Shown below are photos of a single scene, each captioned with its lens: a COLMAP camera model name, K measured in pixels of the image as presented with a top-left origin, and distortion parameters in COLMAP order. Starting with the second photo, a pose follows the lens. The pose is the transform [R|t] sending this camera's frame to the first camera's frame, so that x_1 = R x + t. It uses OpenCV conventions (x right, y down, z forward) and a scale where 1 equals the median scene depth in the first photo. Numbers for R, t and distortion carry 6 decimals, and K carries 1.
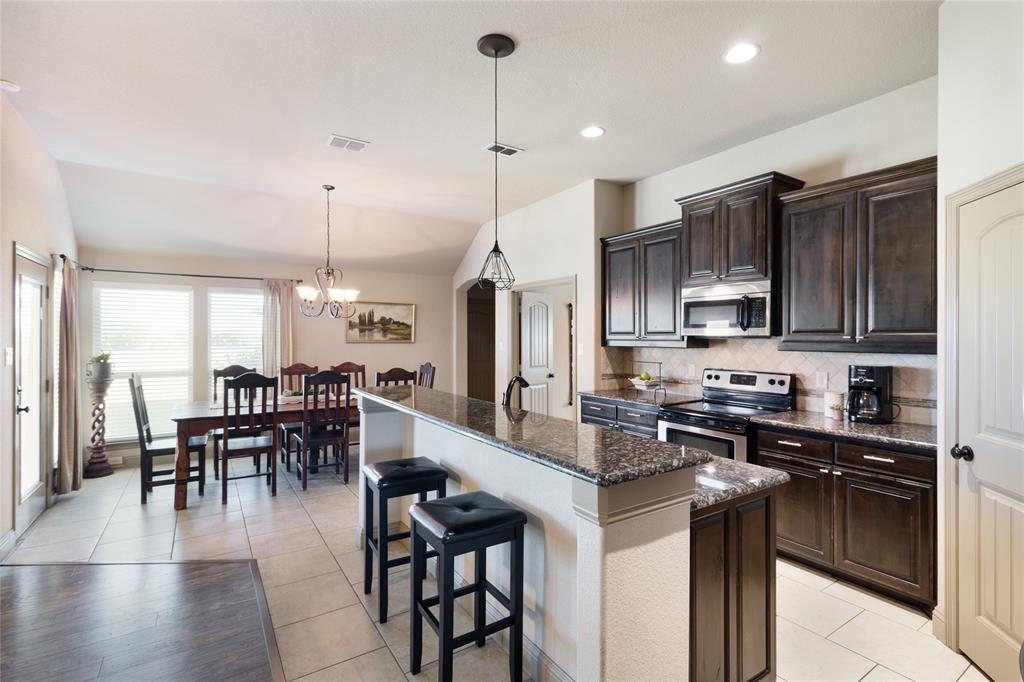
lens RADIAL K [[486.3, 0, 499.6], [0, 486.3, 336.4], [0, 0, 1]] dist [0.010615, -0.002402]
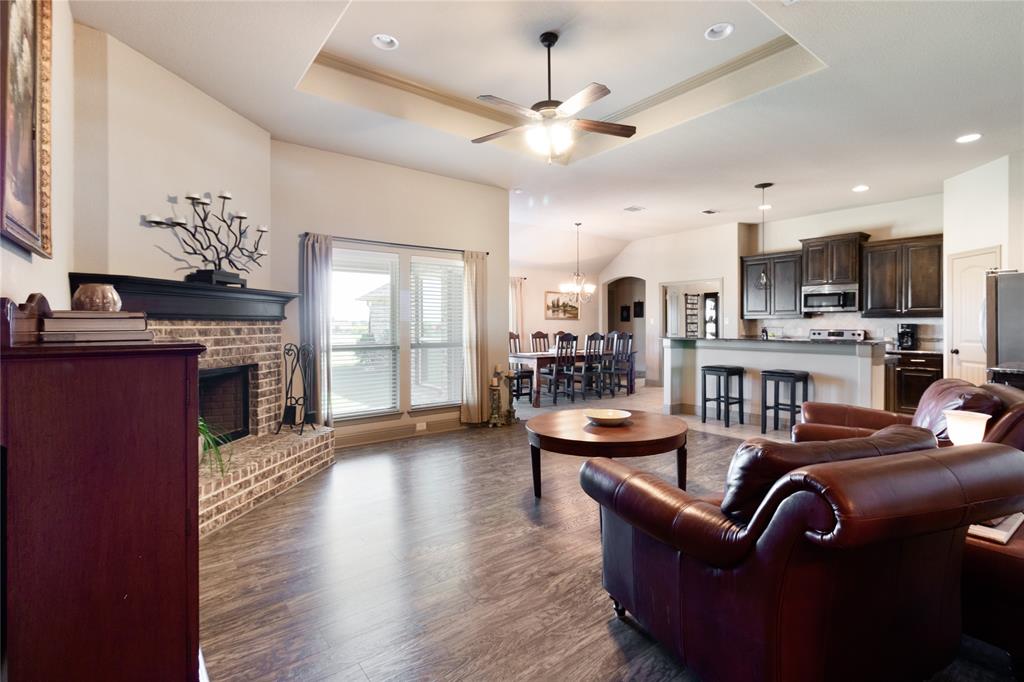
lens RADIAL K [[486.3, 0, 493.3], [0, 486.3, 327.2], [0, 0, 1]] dist [0.010615, -0.002402]
pose [[0.998449, -0.000540, 0.055679, -0.916100], [0.000143, 0.999975, 0.007134, 0.044298], [-0.055682, -0.007115, 0.998423, -0.815547]]
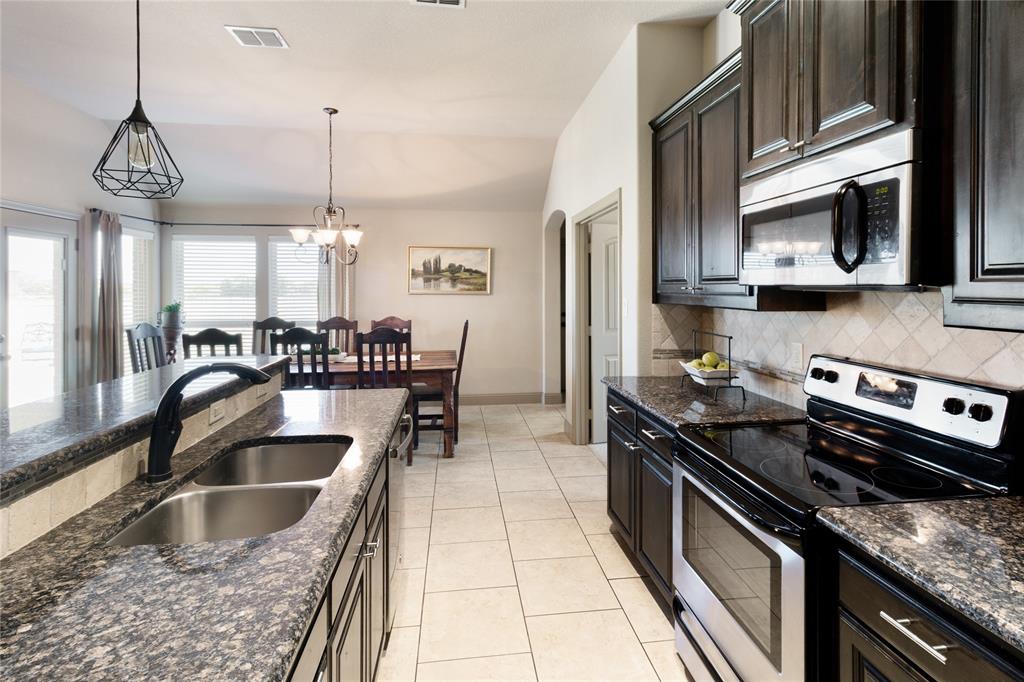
lens RADIAL K [[486.3, 0, 503.3], [0, 486.3, 293.9], [0, 0, 1]] dist [0.010615, -0.002402]
pose [[0.900237, 0.006893, -0.435345, 0.366573], [-0.000363, 0.999886, 0.015081, -0.000050], [0.435399, -0.013418, 0.900137, 0.453207]]
